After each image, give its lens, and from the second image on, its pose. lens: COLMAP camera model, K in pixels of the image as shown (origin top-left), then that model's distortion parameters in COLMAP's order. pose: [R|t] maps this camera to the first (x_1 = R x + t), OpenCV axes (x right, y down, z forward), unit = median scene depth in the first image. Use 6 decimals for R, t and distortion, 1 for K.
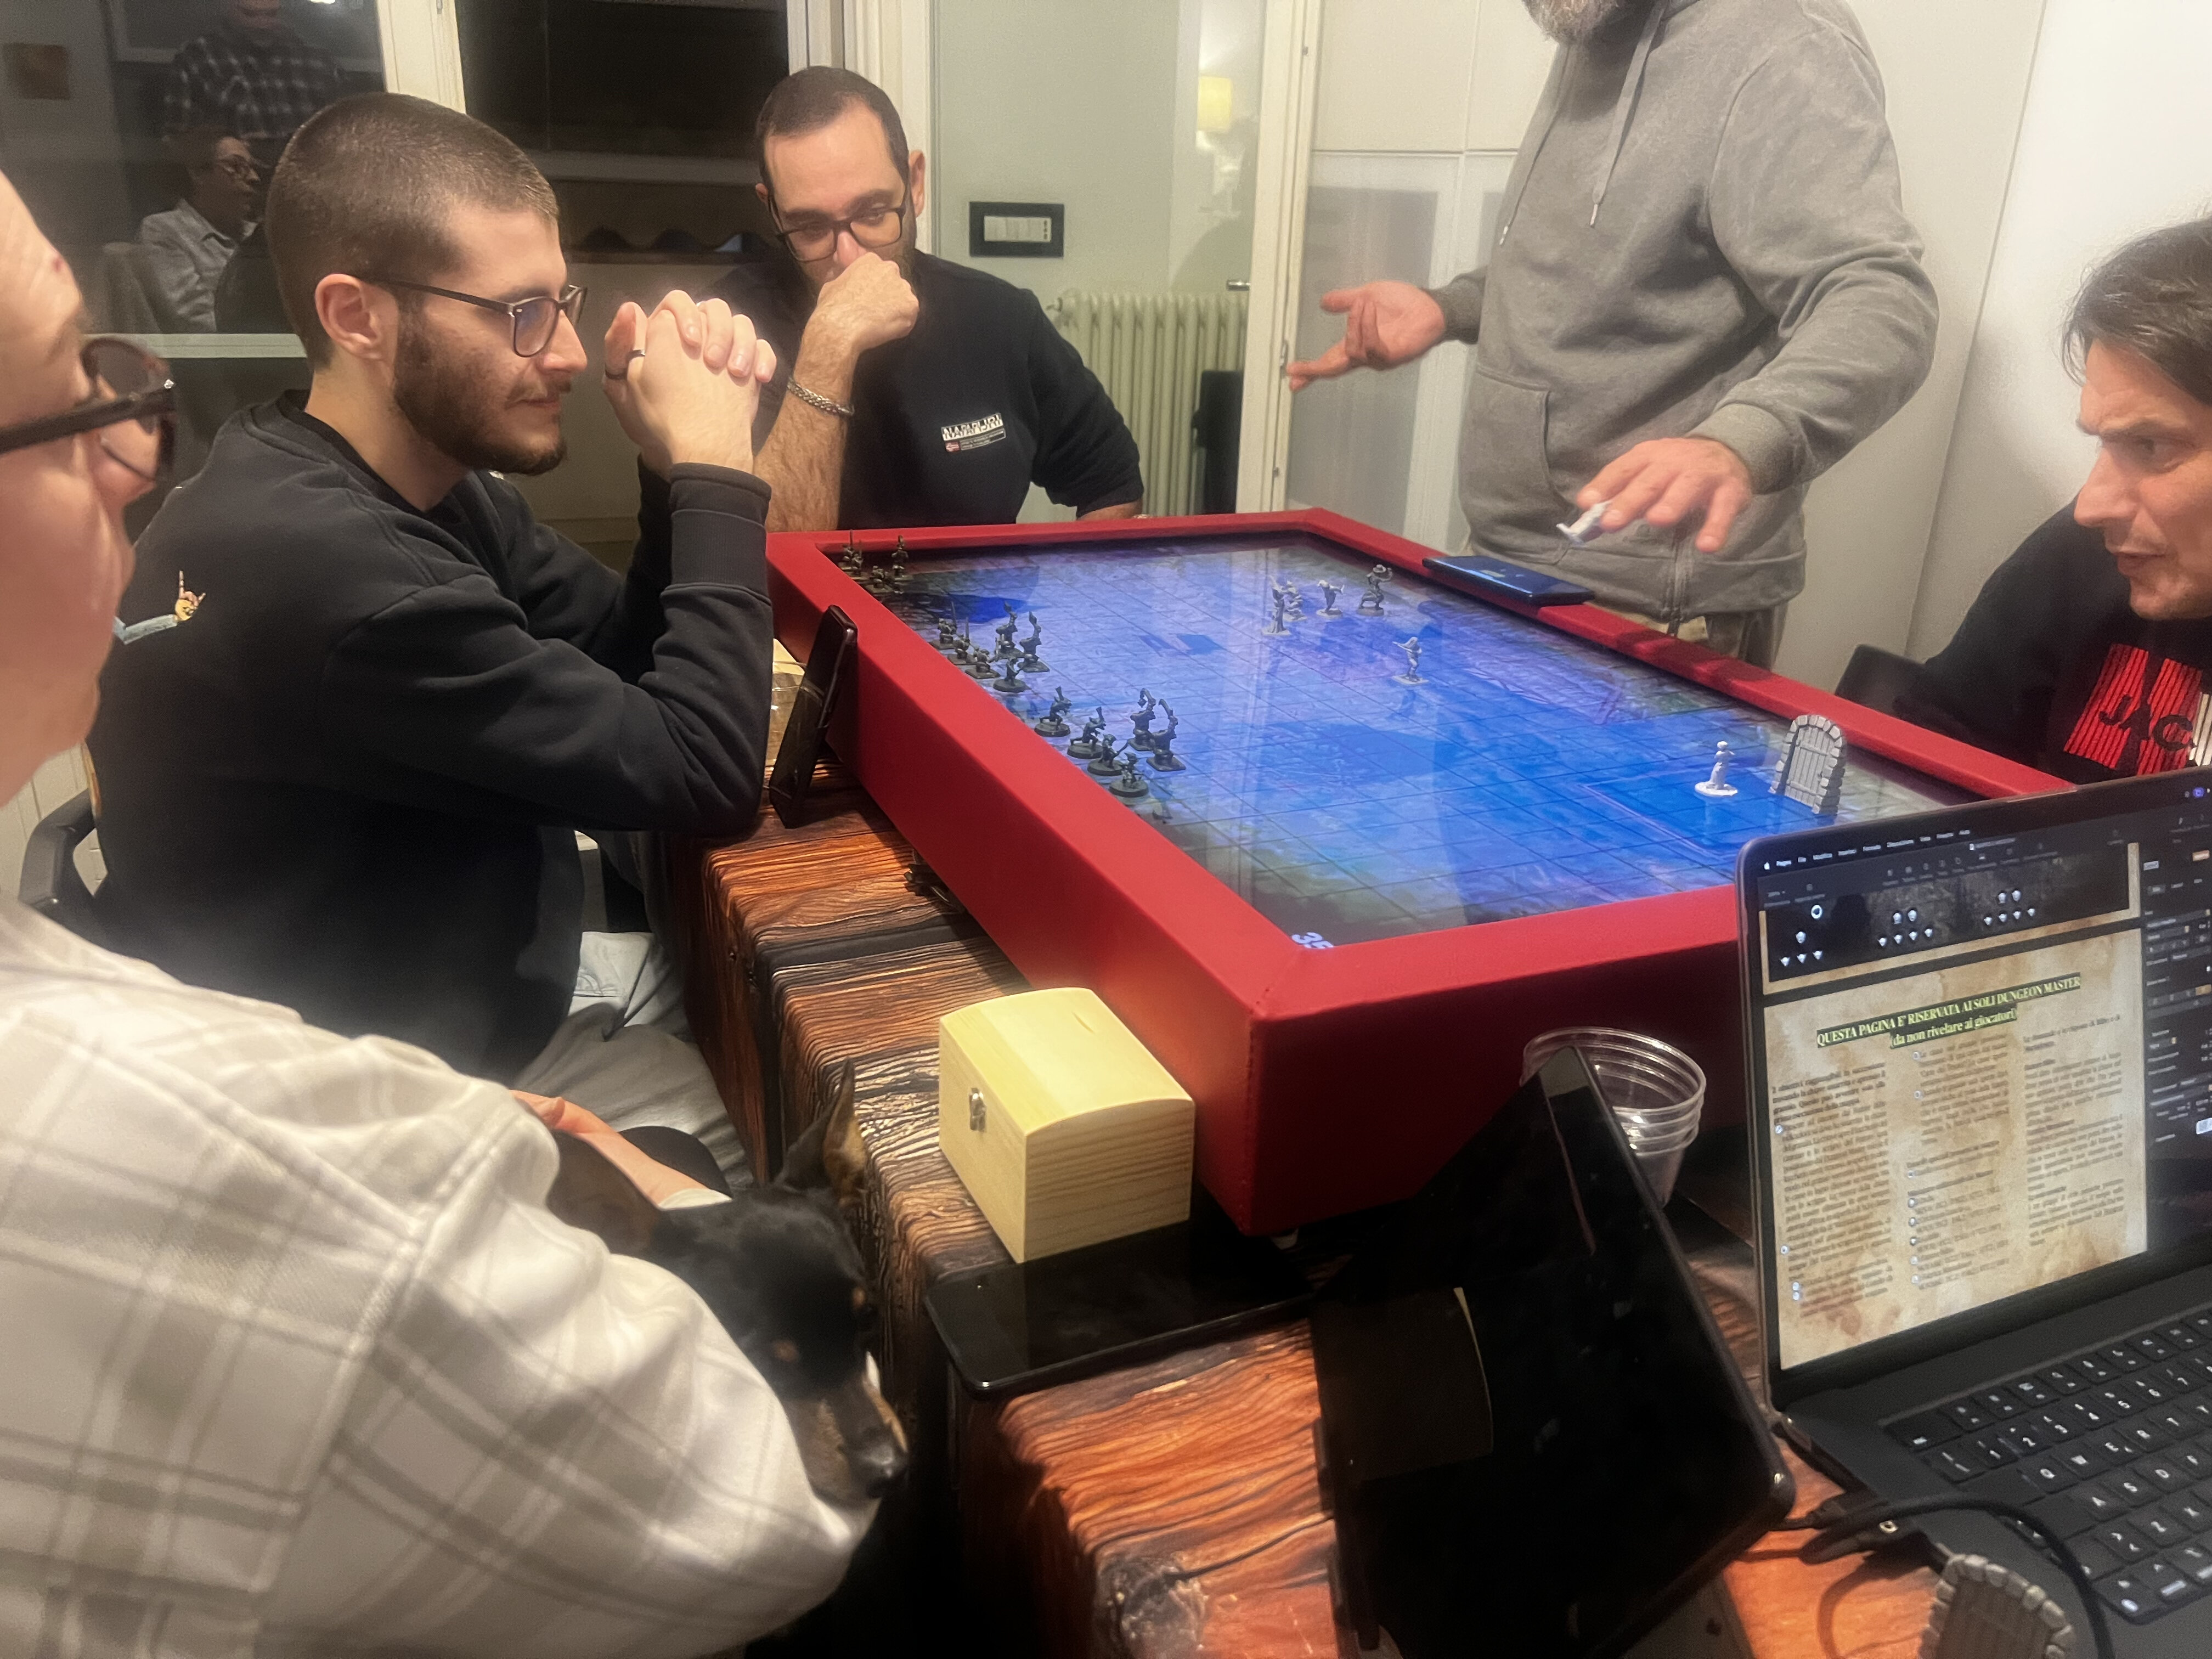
lens RADIAL K [[1708.3, 0, 1106.0], [0, 1708.3, 829.5], [0, 0, 1]] dist [0.070152, -0.079467]
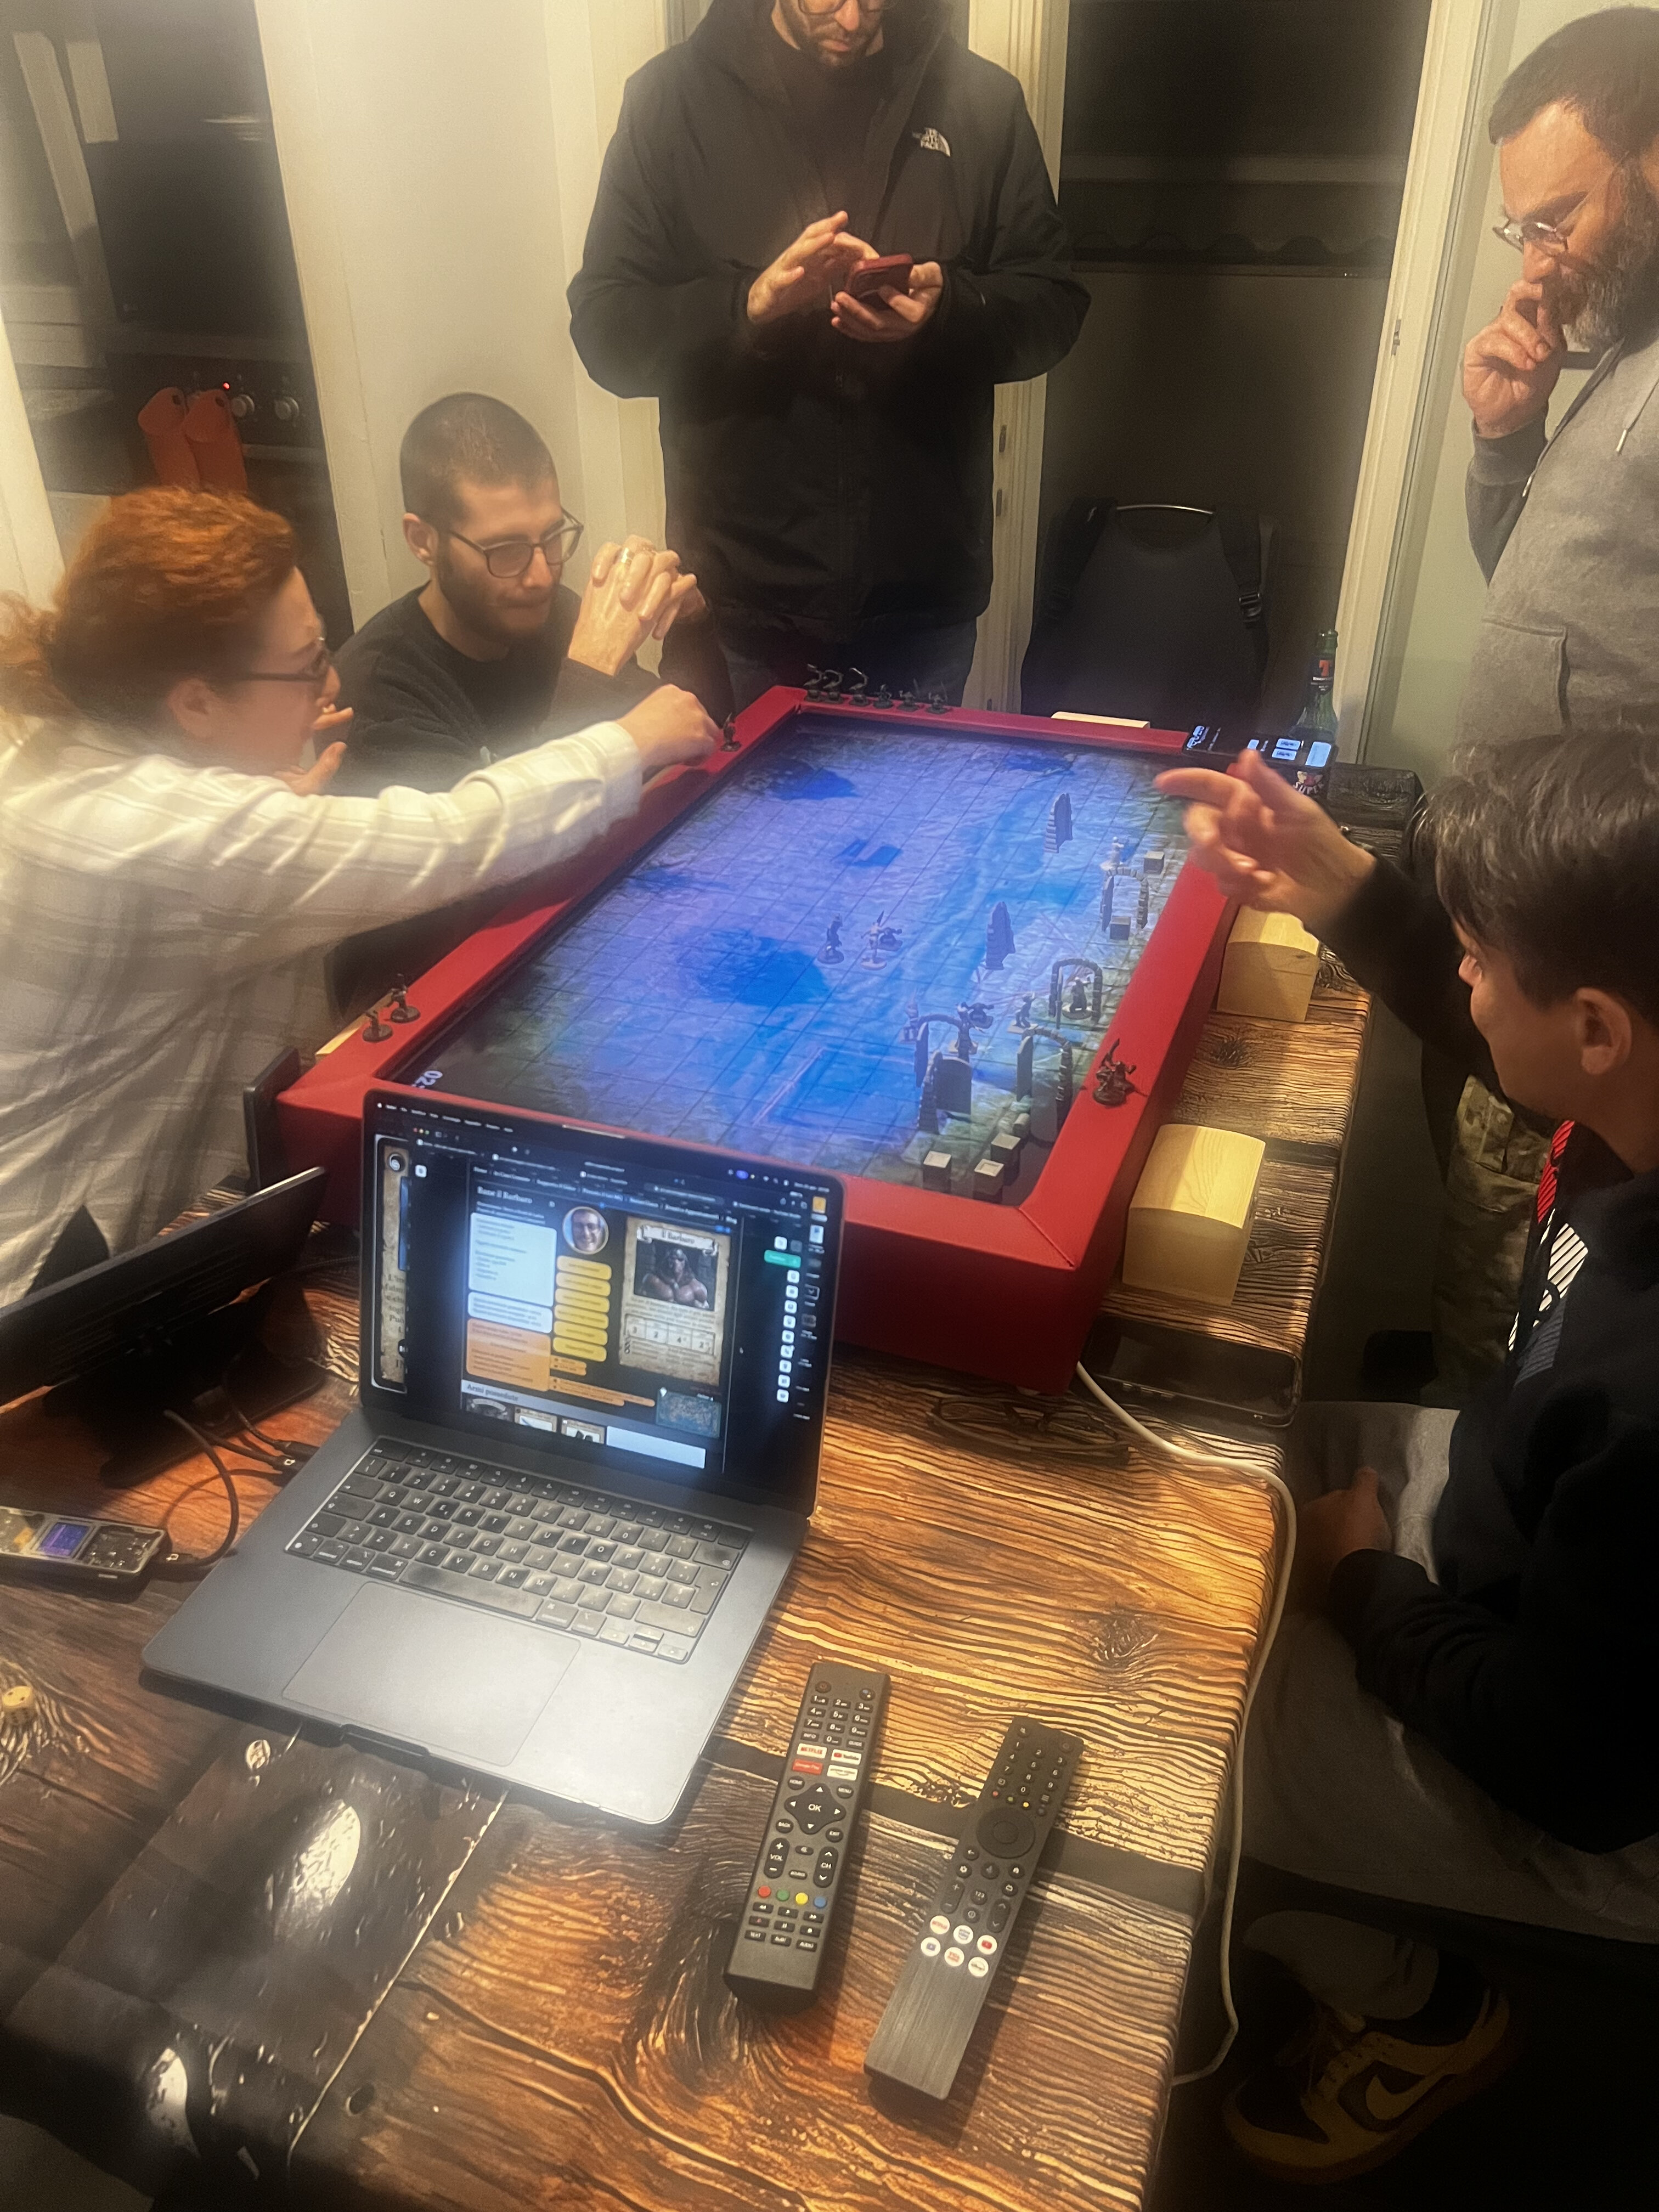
lens RADIAL K [[1708.3, 0, 822.0], [0, 1708.3, 1031.8], [0, 0, 1]] dist [0.070152, -0.079467]
pose [[0.720013, 0.316802, -0.617428, 1.042723], [-0.229031, 0.948346, 0.219512, -0.312612], [0.655077, -0.016642, 0.755379, -0.001202]]
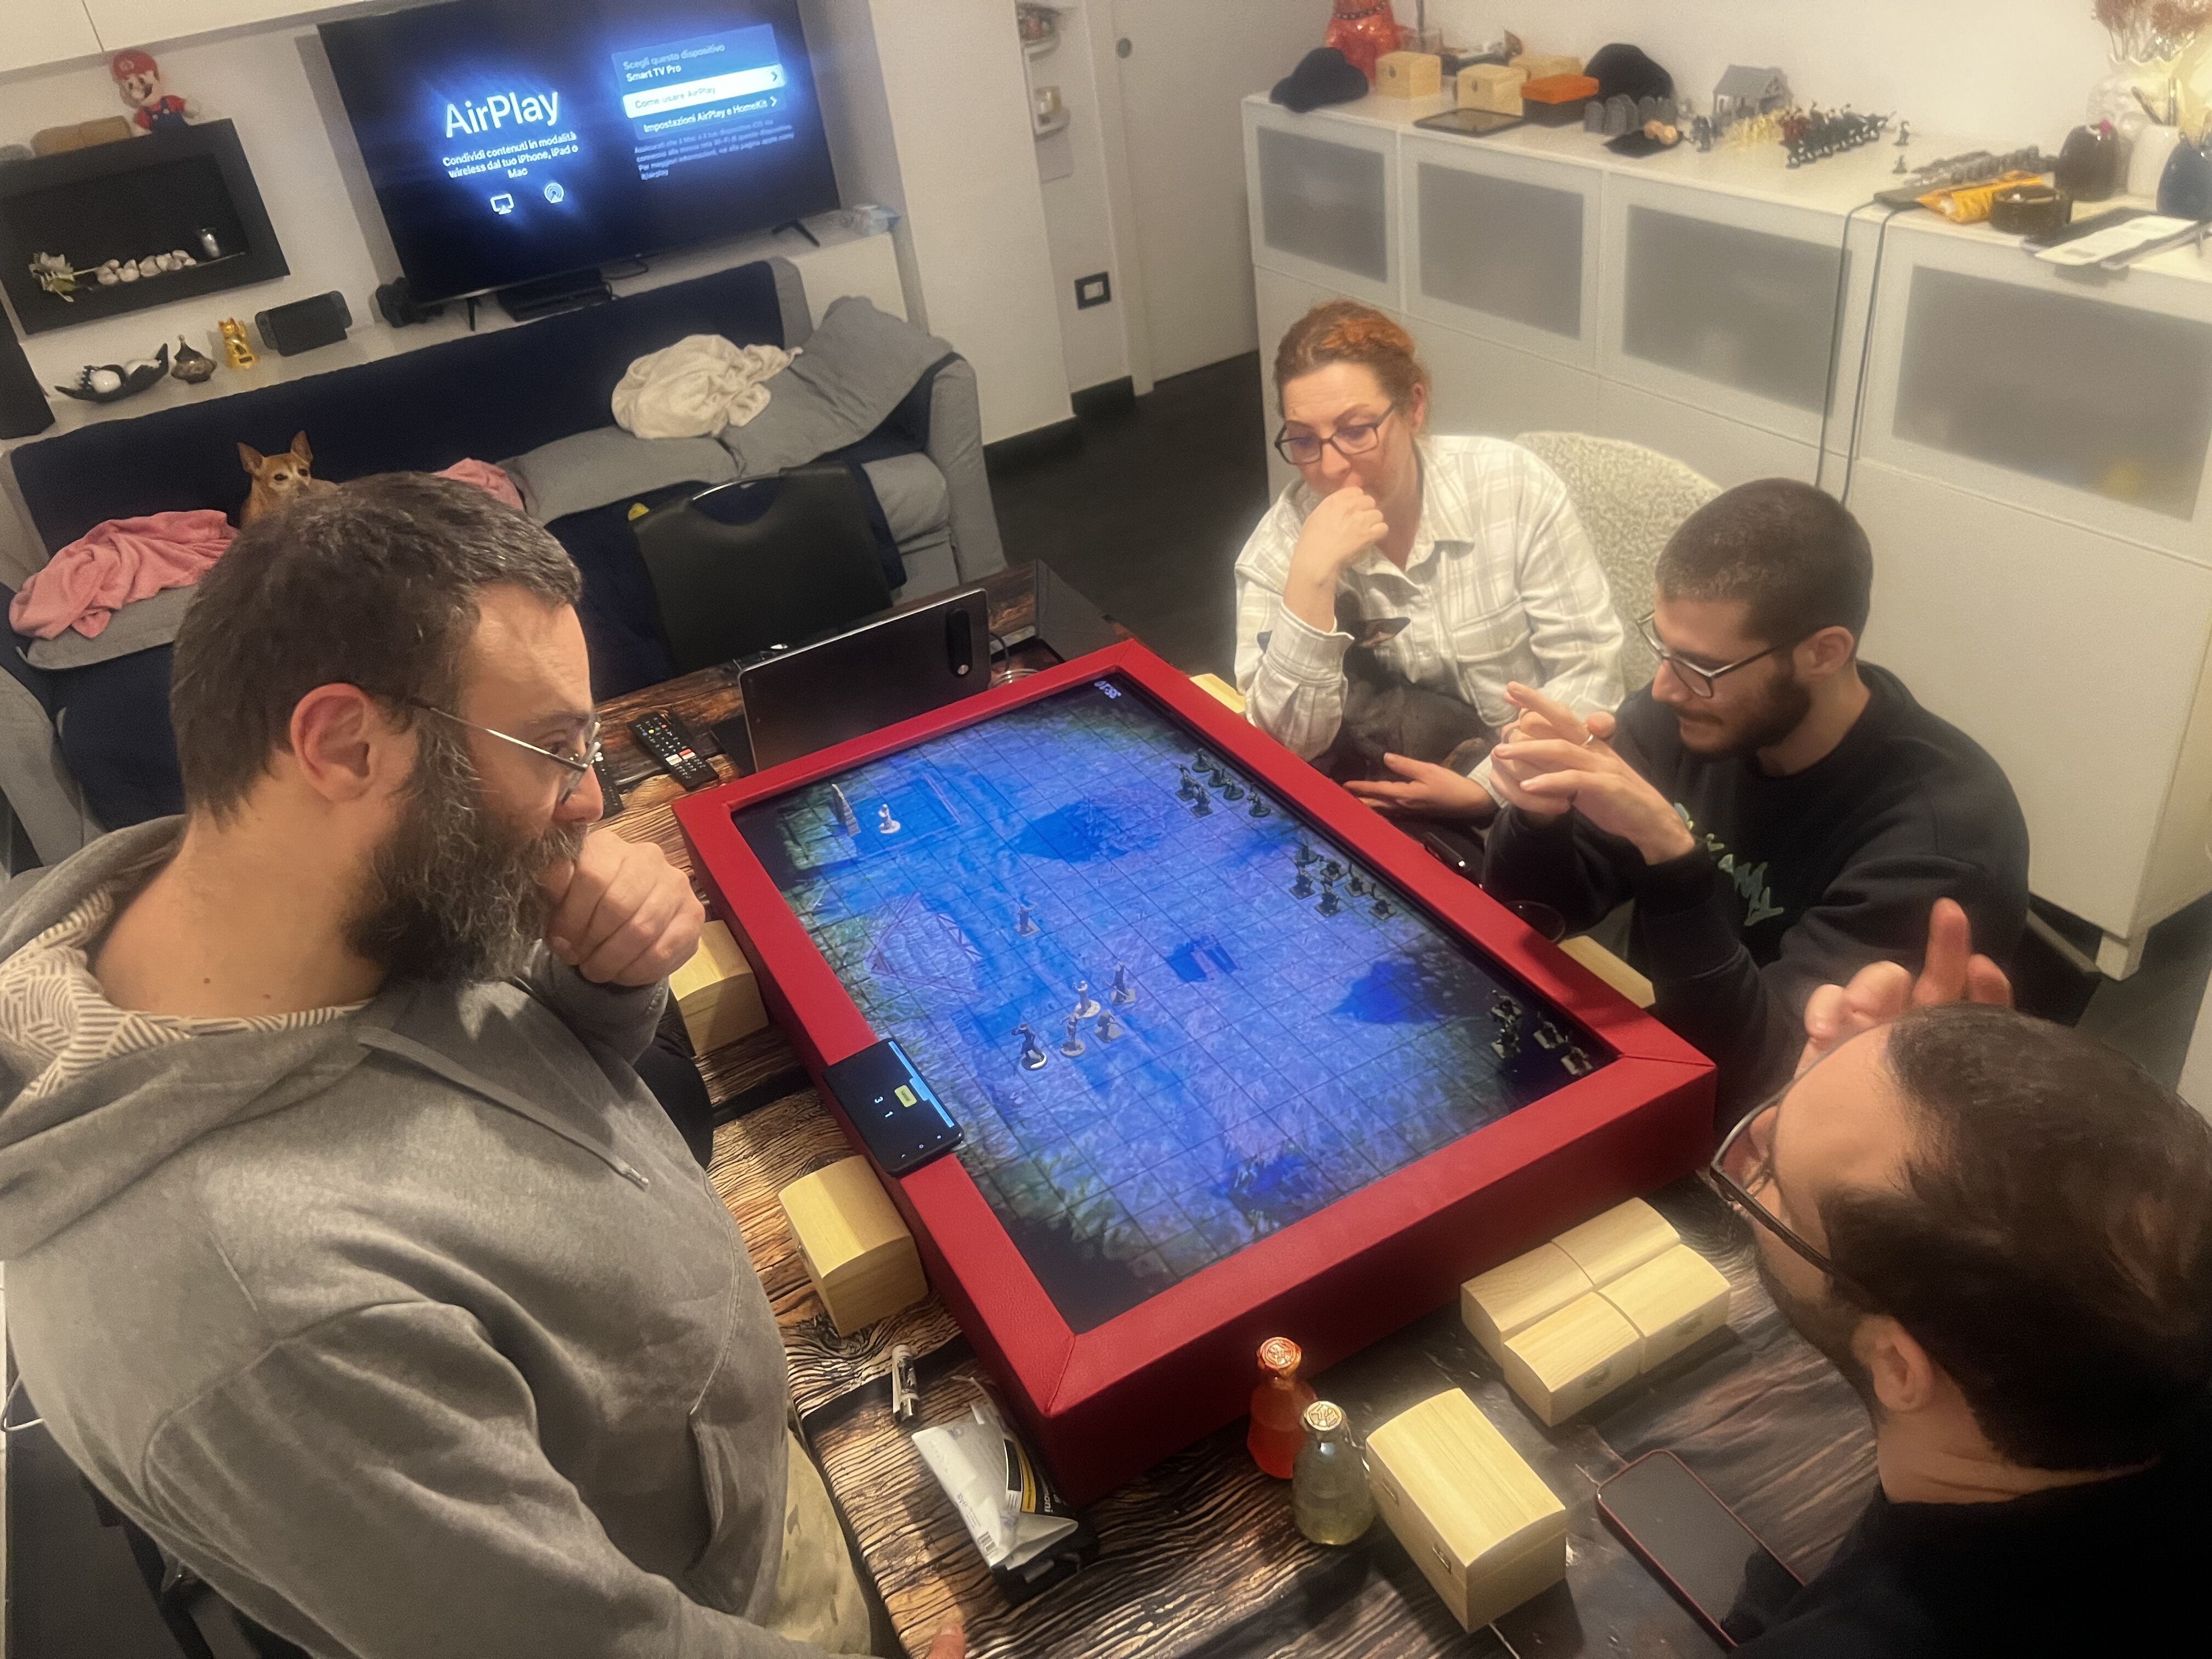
lens RADIAL K [[1708.3, 0, 1106.0], [0, 1708.3, 829.5], [0, 0, 1]] dist [0.070152, -0.079467]
pose [[-0.992377, 0.121867, -0.018325, 0.144560], [0.056029, 0.578602, 0.813683, -1.382291], [0.109764, 0.806454, -0.581020, 1.960742]]
